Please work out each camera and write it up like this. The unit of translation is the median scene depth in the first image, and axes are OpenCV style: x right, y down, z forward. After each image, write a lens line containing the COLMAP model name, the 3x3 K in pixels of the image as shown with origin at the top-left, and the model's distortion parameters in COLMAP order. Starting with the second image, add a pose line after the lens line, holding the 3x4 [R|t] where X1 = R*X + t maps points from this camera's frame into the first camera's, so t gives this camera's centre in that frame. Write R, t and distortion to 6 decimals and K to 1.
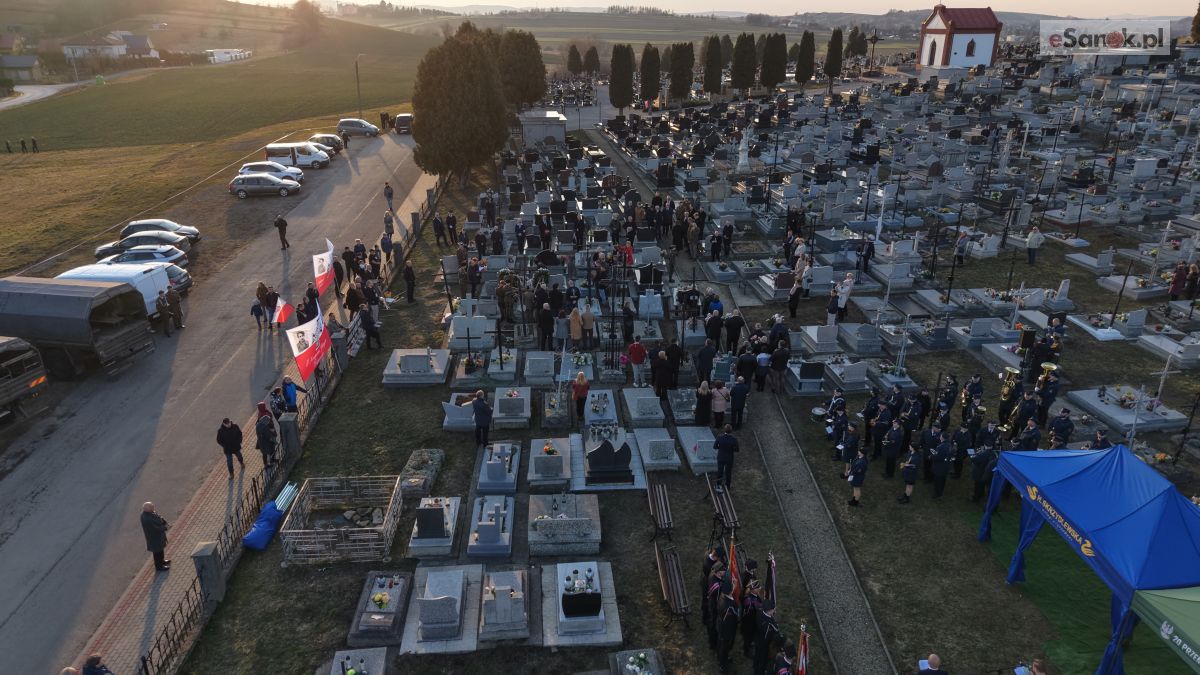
lens RADIAL K [[802.1, 0, 600.0], [0, 802.1, 337.5], [0, 0, 1]] dist [0.008732, -0.005853]
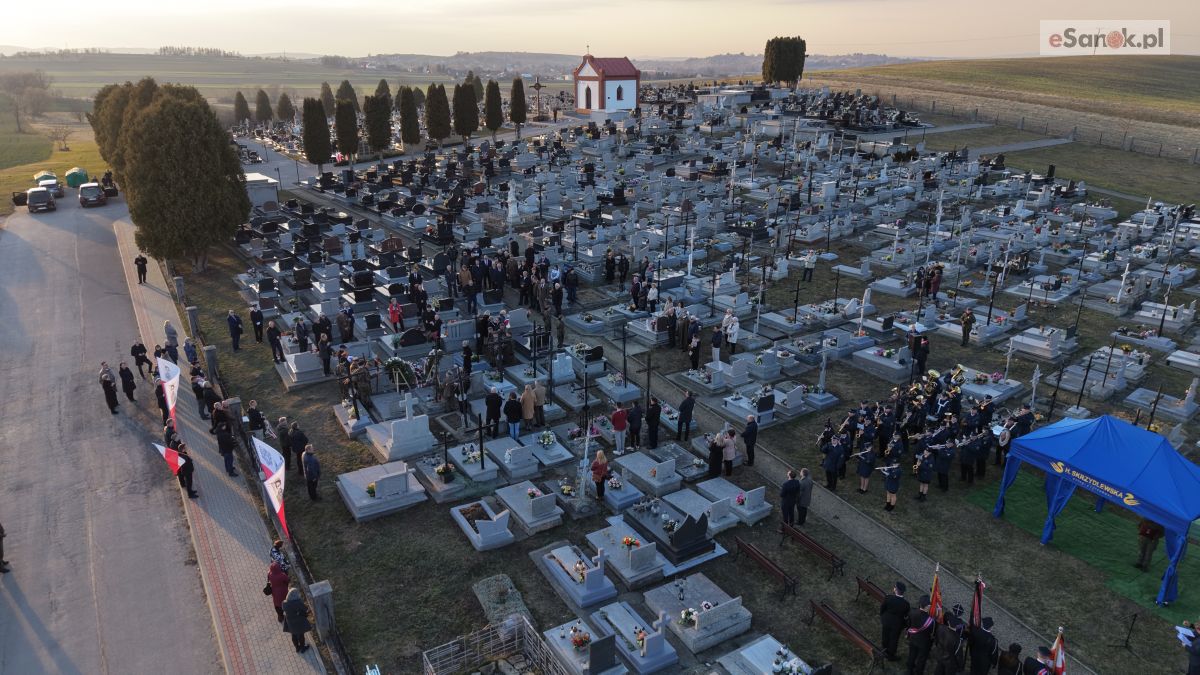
lens RADIAL K [[790.2, 0, 602.2], [0, 790.2, 350.8], [0, 0, 1]] dist [0.038219, -0.043753]
pose [[0.879944, -0.166730, 0.444860, -0.184884], [0.178658, 0.983792, 0.015326, -0.039680], [-0.440205, 0.065992, 0.895469, 0.059783]]
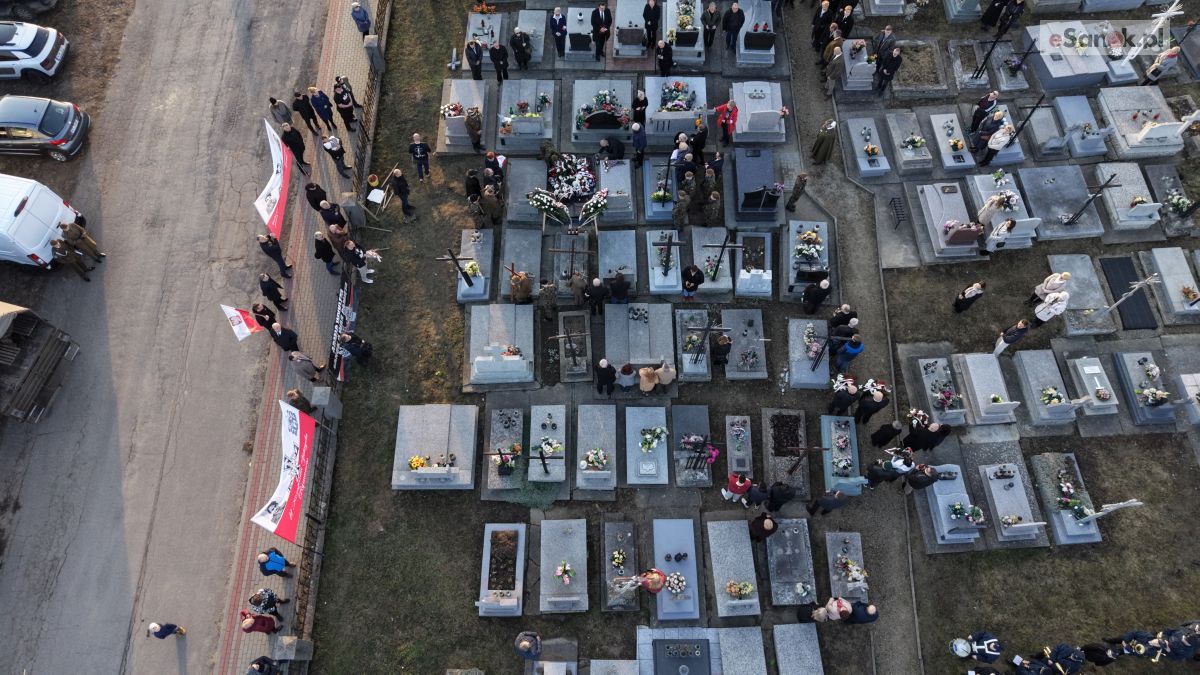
lens RADIAL K [[789.6, 0, 599.4], [0, 789.6, 342.0], [0, 0, 1]] dist [0.052143, -0.071336]
pose [[0.998762, 0.043268, -0.024524, -0.029462], [-0.015006, 0.732282, 0.680836, -0.269685], [0.047417, -0.679626, 0.732025, 0.262608]]
